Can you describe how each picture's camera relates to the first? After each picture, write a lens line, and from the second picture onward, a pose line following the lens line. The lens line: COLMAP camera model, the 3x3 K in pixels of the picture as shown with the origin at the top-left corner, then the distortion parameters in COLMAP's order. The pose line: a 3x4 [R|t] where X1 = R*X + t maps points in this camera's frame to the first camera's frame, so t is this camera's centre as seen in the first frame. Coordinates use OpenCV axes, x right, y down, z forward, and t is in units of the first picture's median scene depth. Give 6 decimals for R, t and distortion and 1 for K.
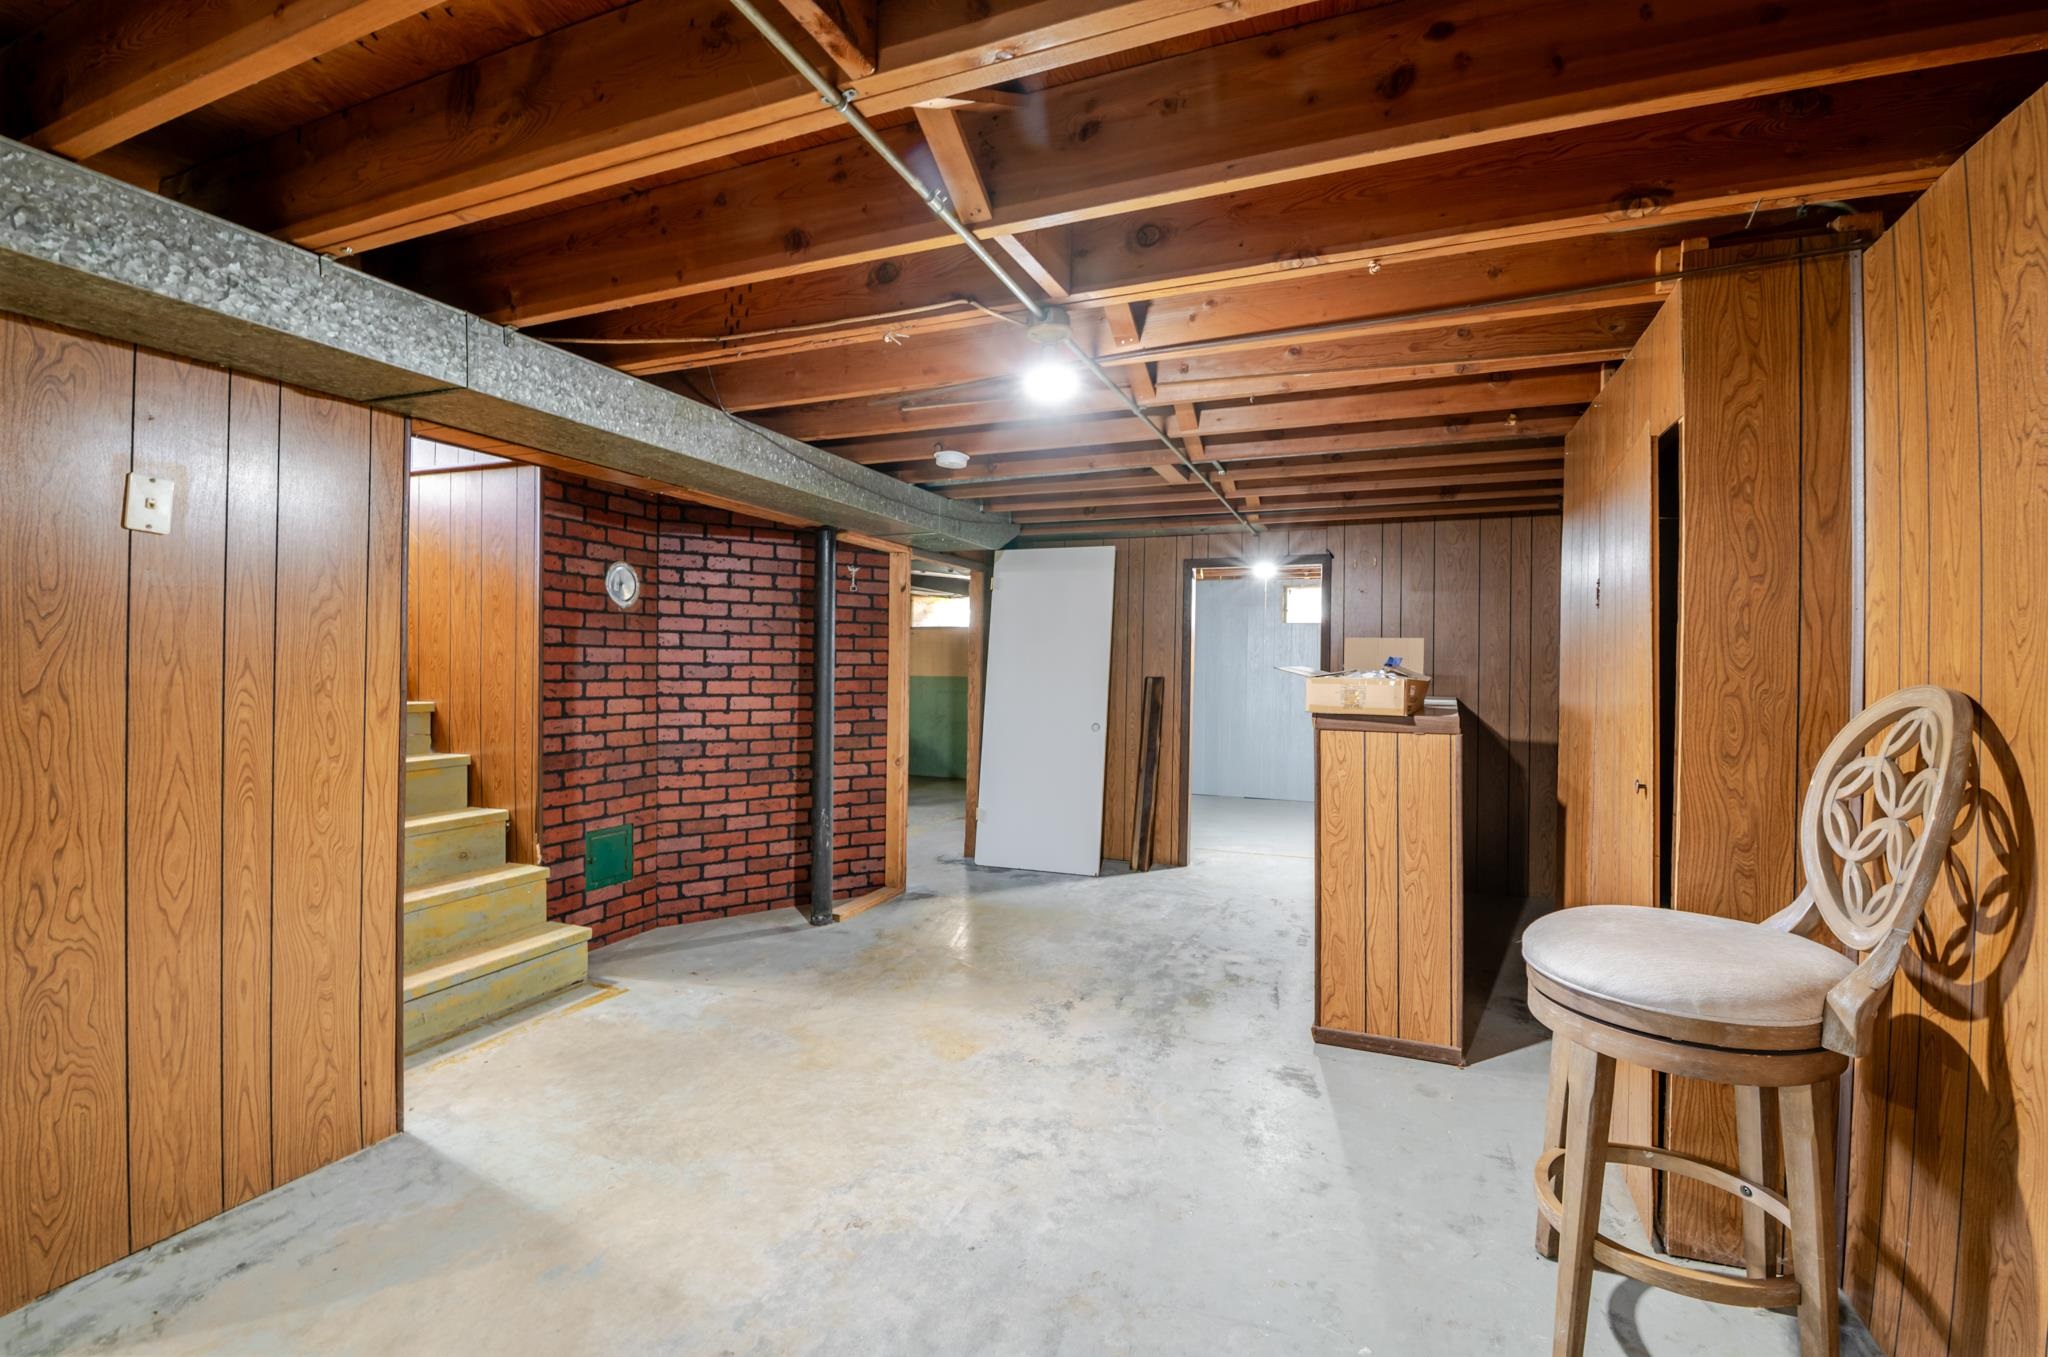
lens RADIAL K [[883.4, 0, 1025.5], [0, 883.4, 669.6], [0, 0, 1]] dist [-0.004646, -0.000649]
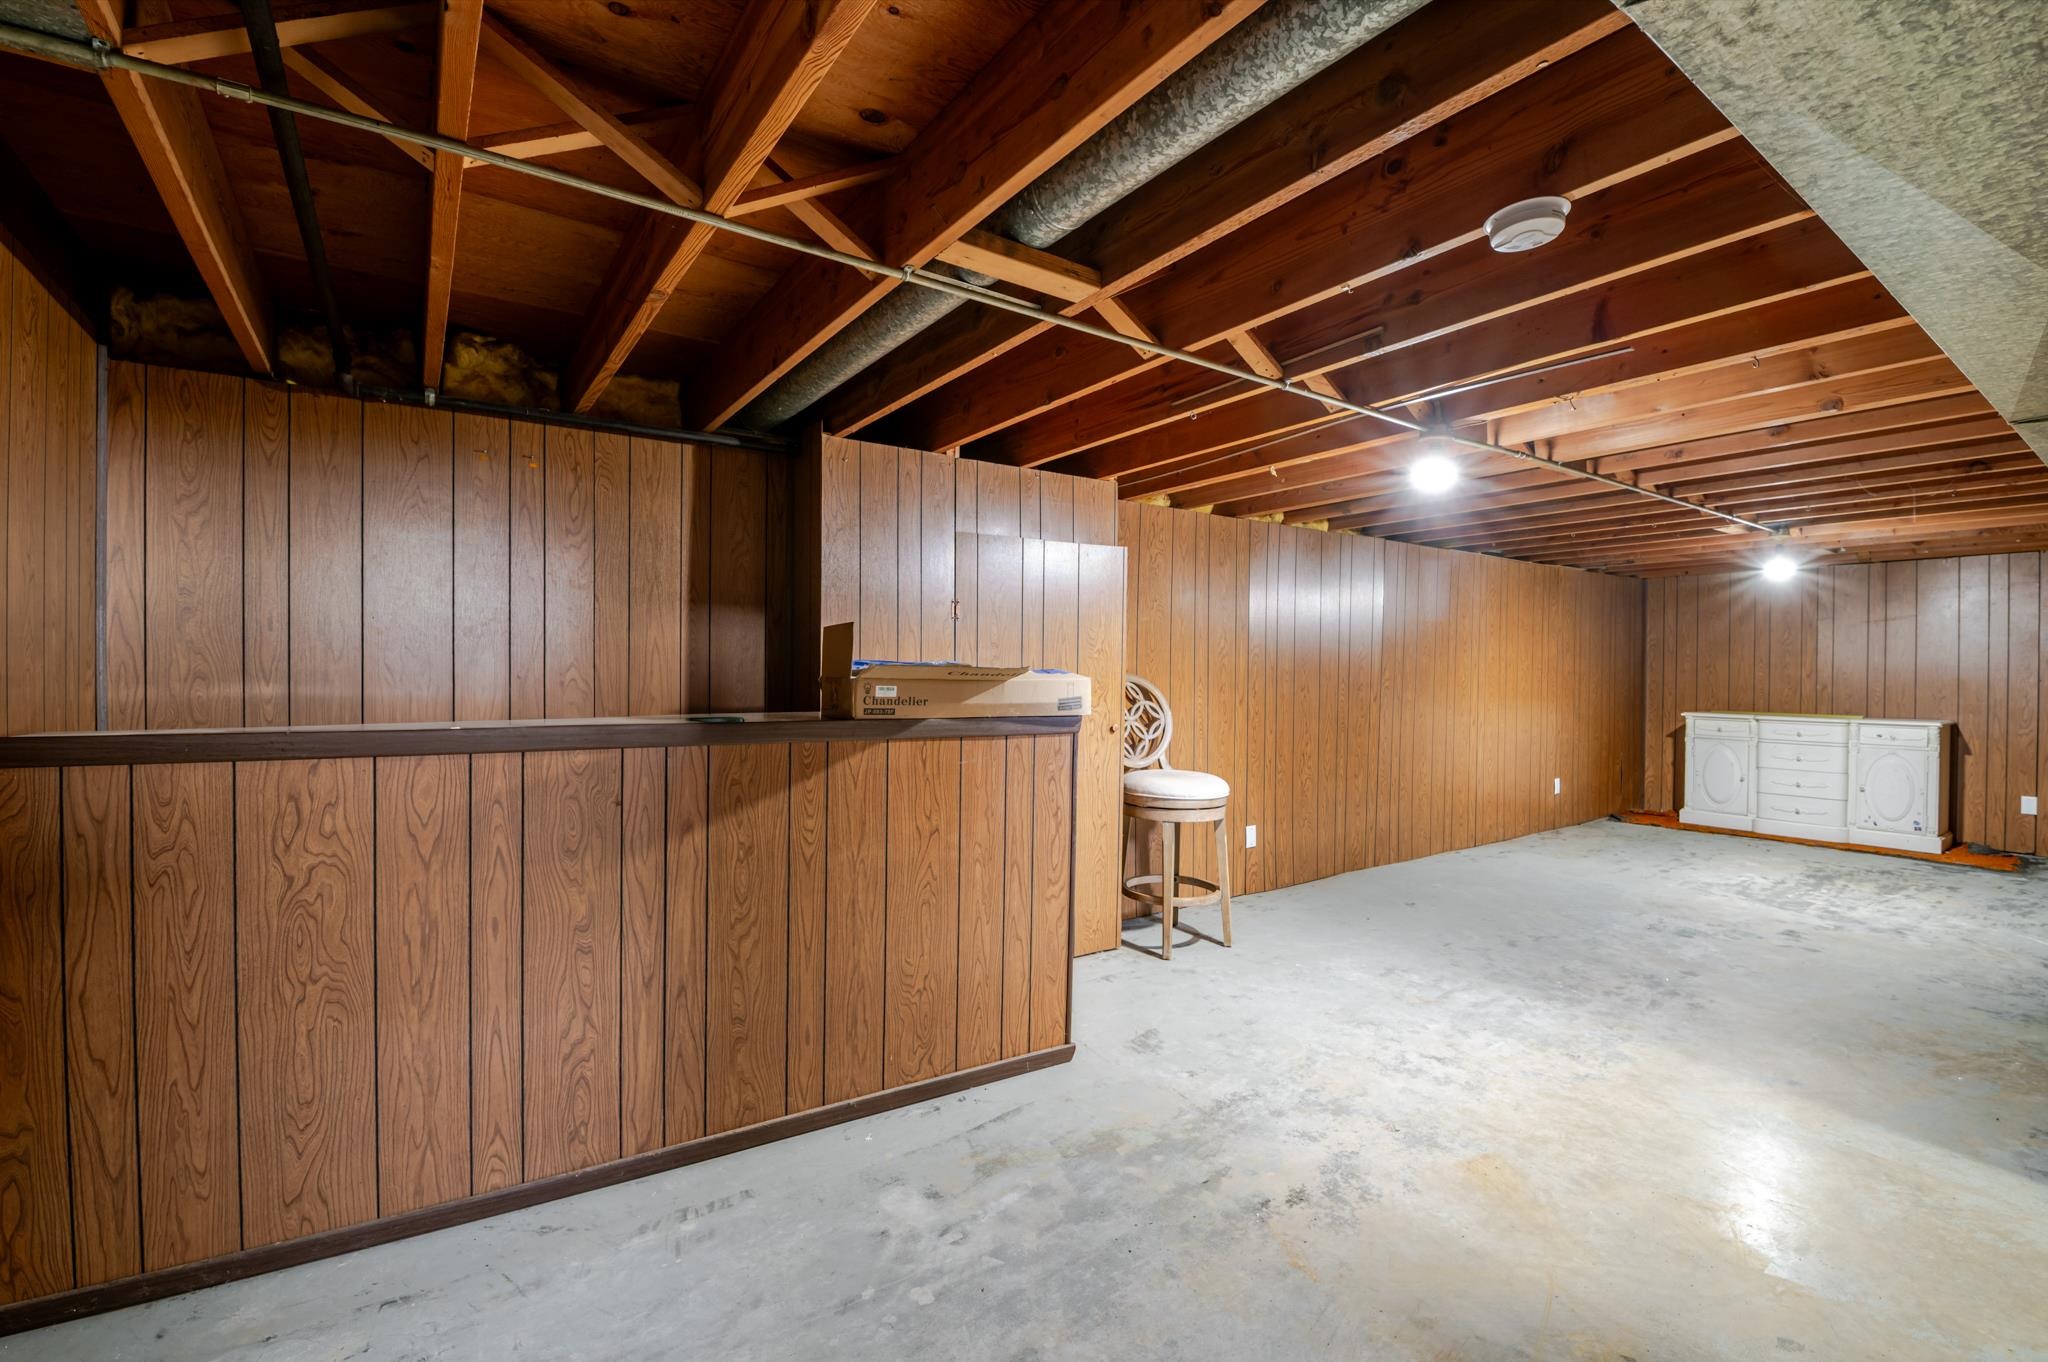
lens RADIAL K [[883.4, 0, 1023.4], [0, 883.4, 677.2], [0, 0, 1]] dist [-0.004646, -0.000649]
pose [[-0.839067, -0.019583, 0.543676, -0.144916], [-0.012994, 0.999788, 0.015959, -0.008460], [-0.543873, 0.006326, -0.839144, 1.880977]]
